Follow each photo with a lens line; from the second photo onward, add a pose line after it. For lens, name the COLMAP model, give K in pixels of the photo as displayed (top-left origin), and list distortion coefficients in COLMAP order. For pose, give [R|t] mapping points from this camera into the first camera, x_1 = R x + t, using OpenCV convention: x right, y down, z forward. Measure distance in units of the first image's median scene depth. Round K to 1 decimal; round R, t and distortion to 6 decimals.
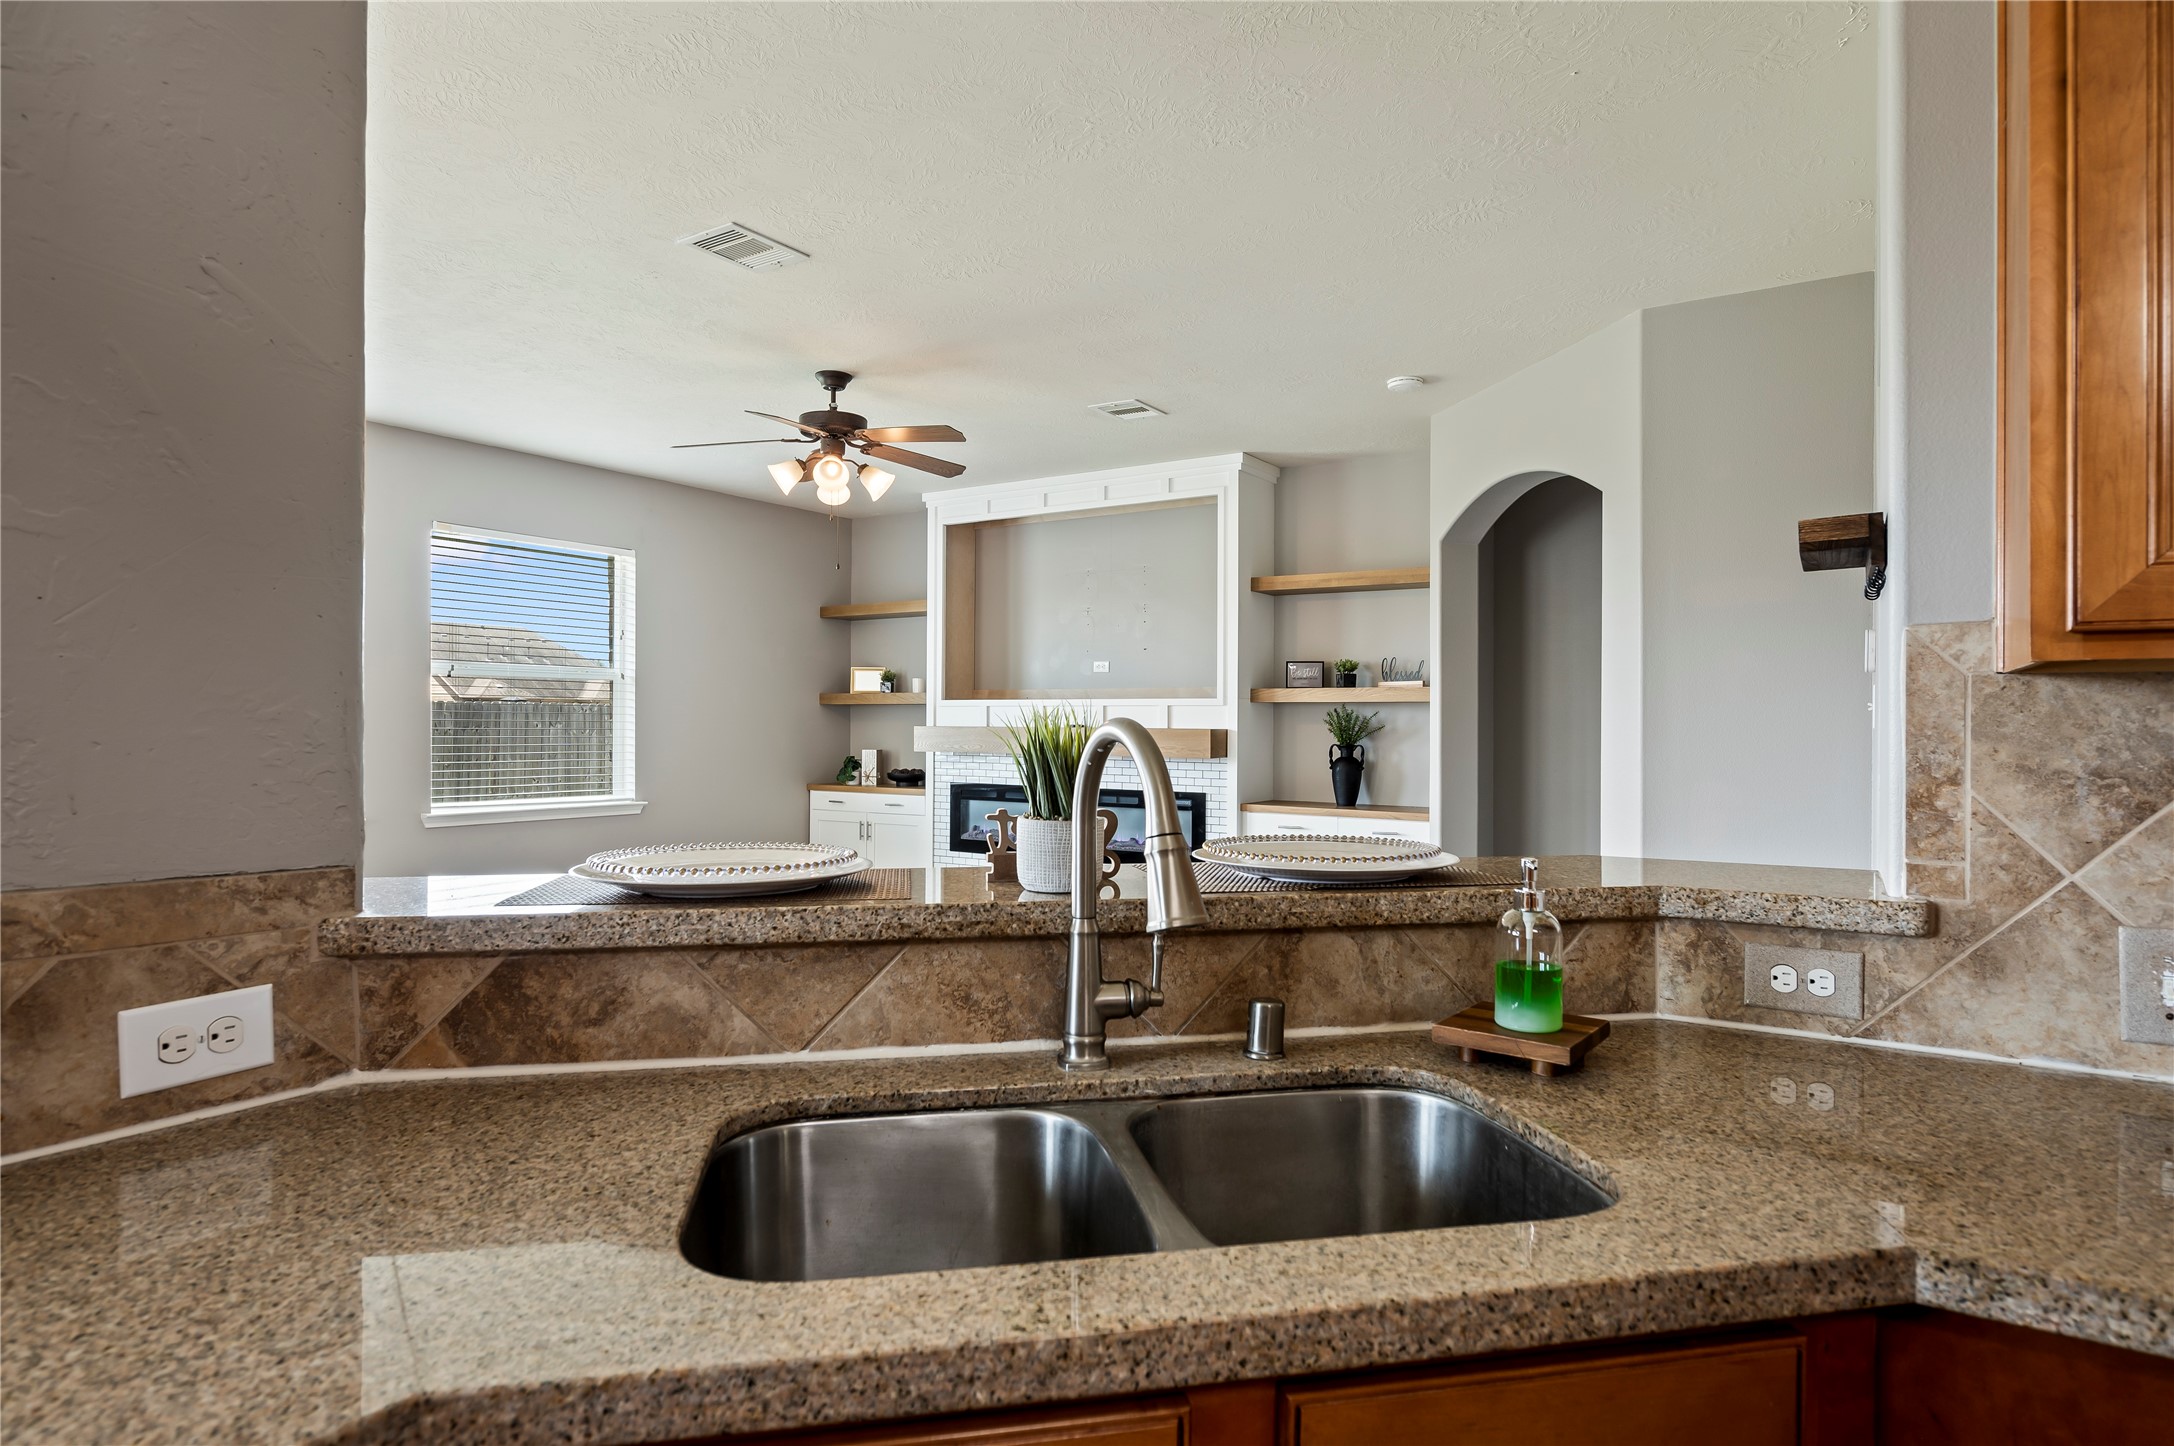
lens RADIAL K [[1167.4, 0, 1104.7], [0, 1167.4, 723.1], [0, 0, 1]] dist [-0.001724, -0.000109]
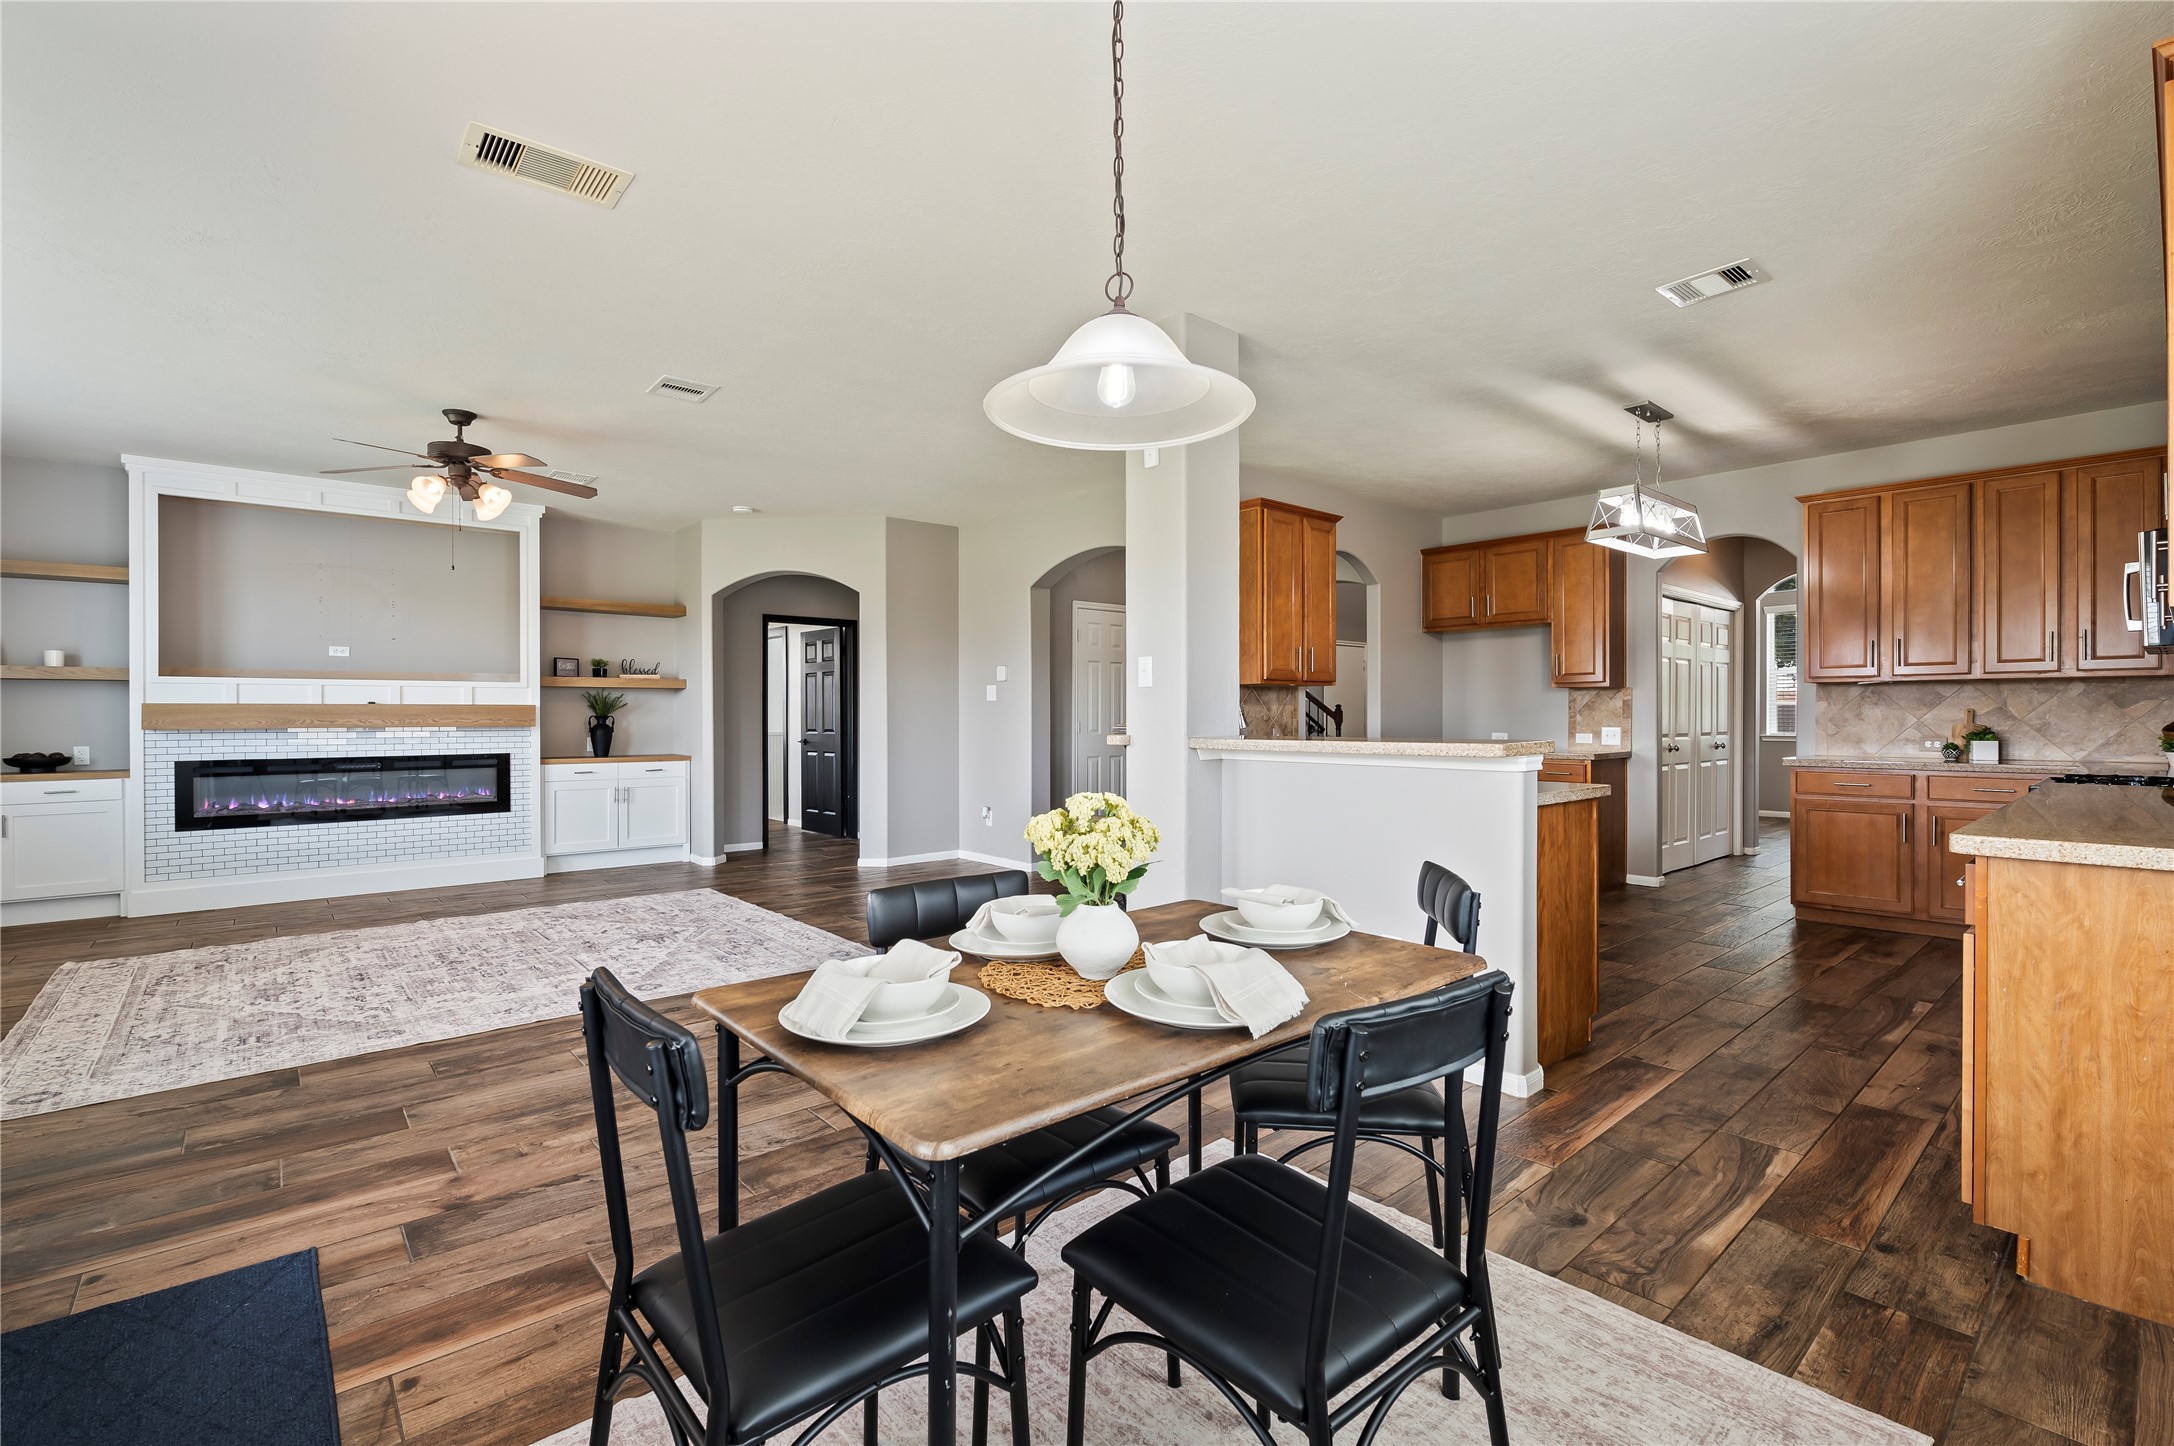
lens RADIAL K [[957.5, 0, 997.2], [0, 957.5, 711.9], [0, 0, 1]] dist [-0.006796, 0.000429]
pose [[0.363963, -0.005360, 0.931398, -0.738256], [0.004216, 0.999983, 0.004108, 0.010602], [-0.931404, 0.002432, 0.363979, 0.078611]]
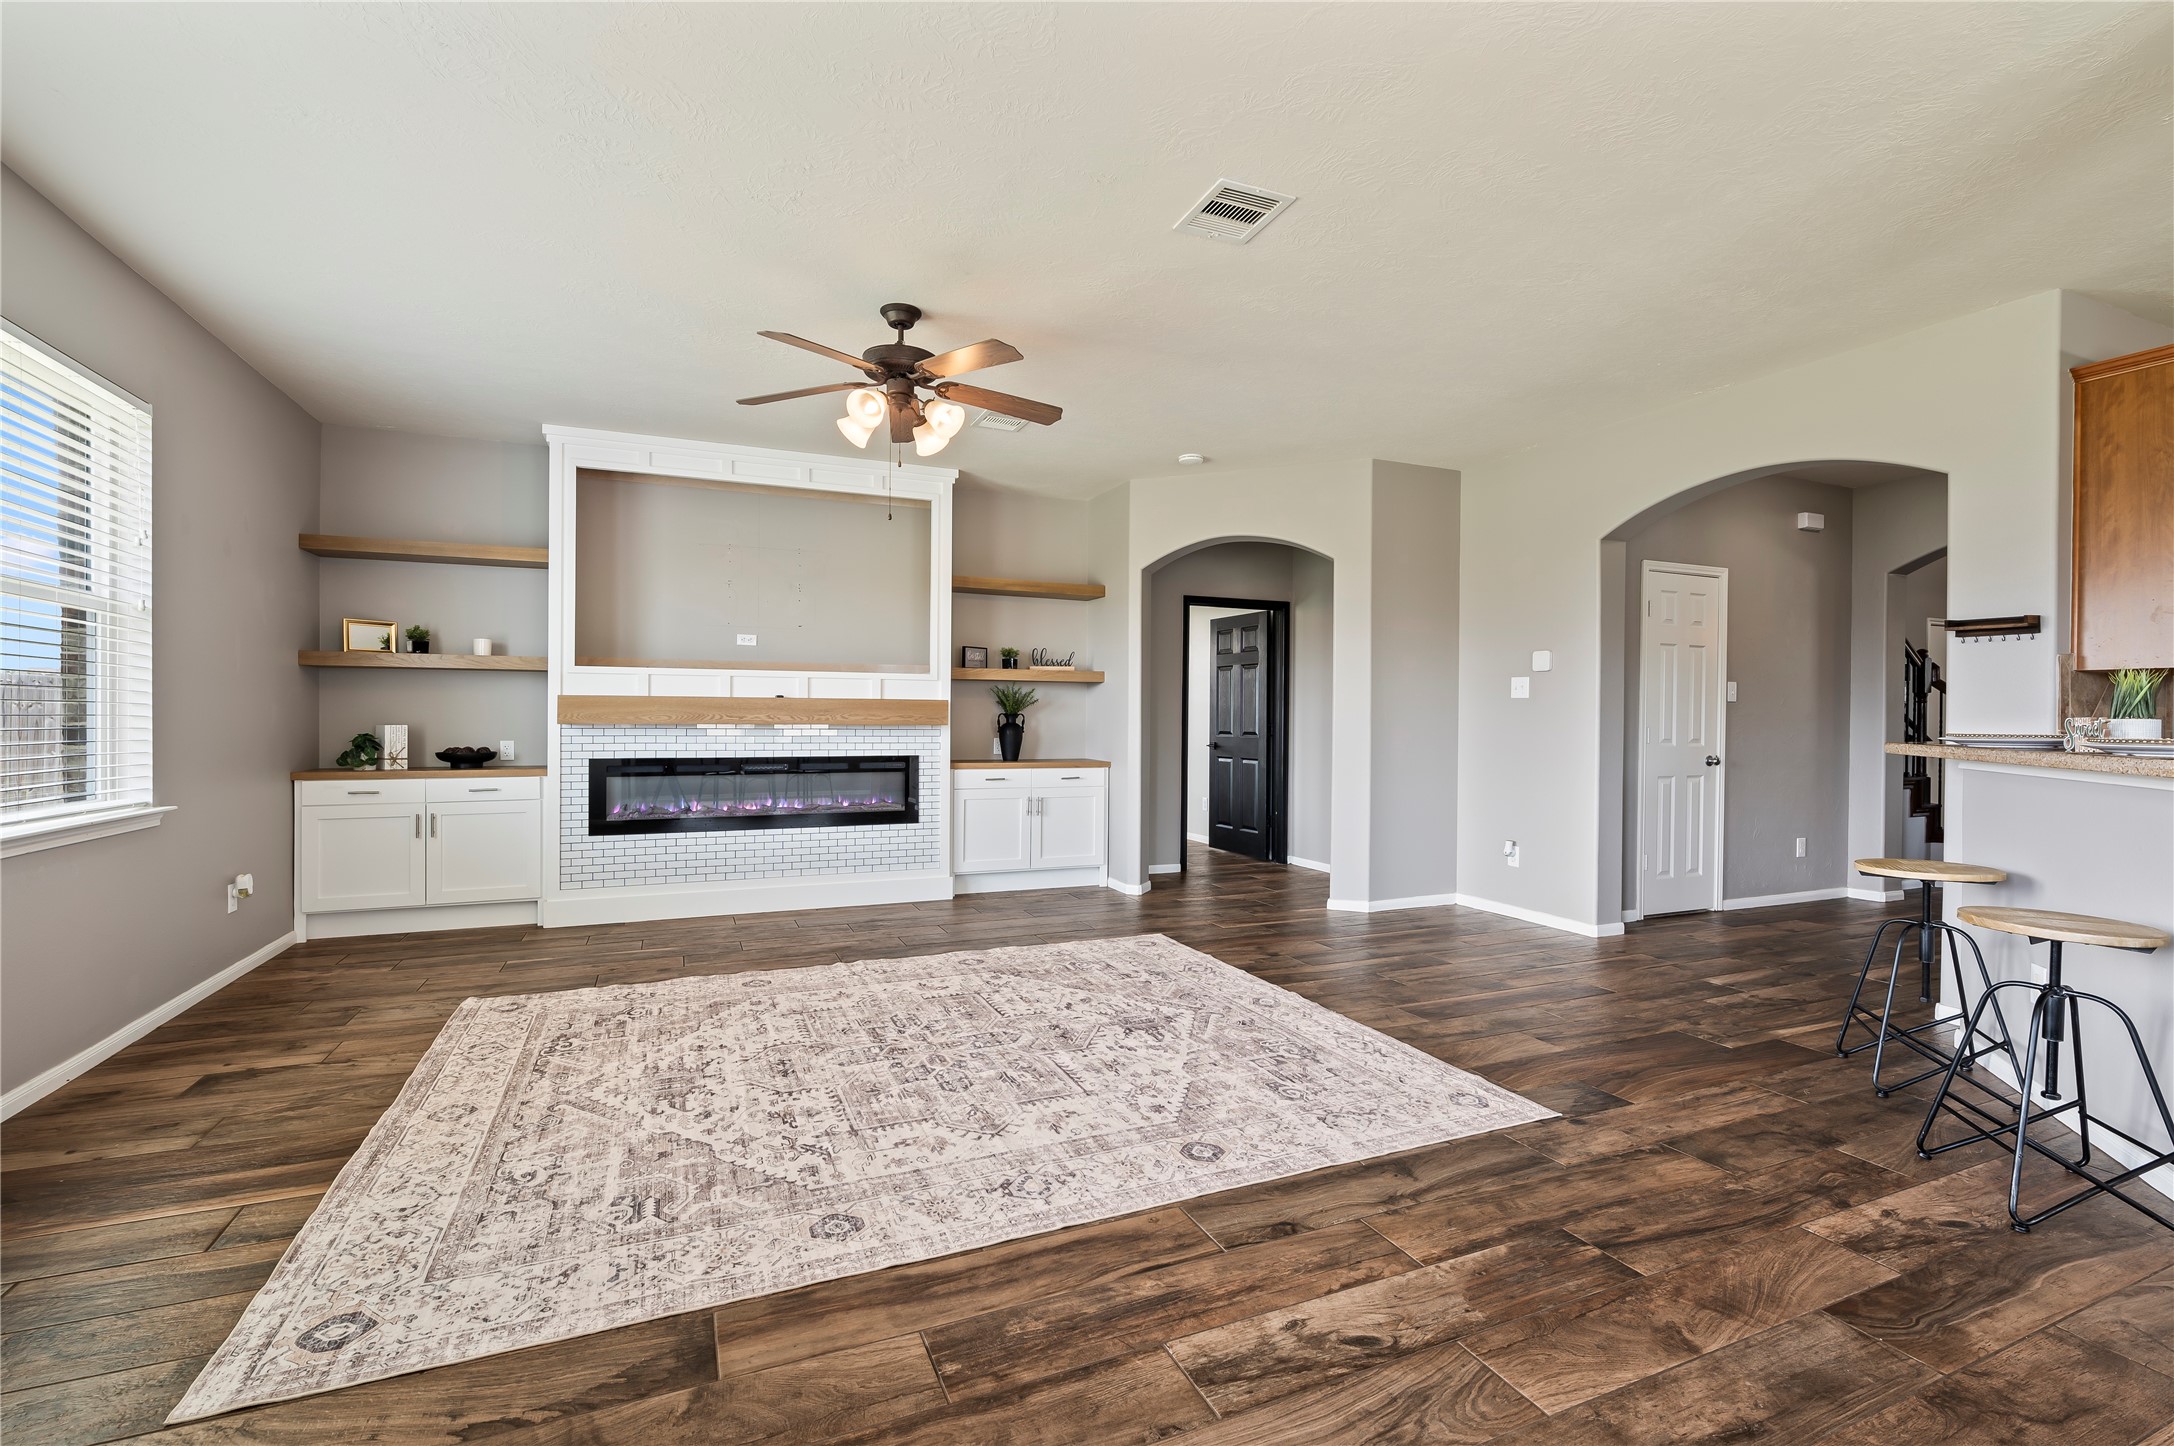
lens RADIAL K [[876.5, 0, 1043.5], [0, 876.5, 709.8], [0, 0, 1]] dist [-0.001255, -0.000664]
pose [[0.589777, 0.002255, 0.807563, -0.550065], [-0.004131, 0.999991, 0.000224, 0.013764], [-0.807556, -0.003468, 0.589781, 0.387261]]
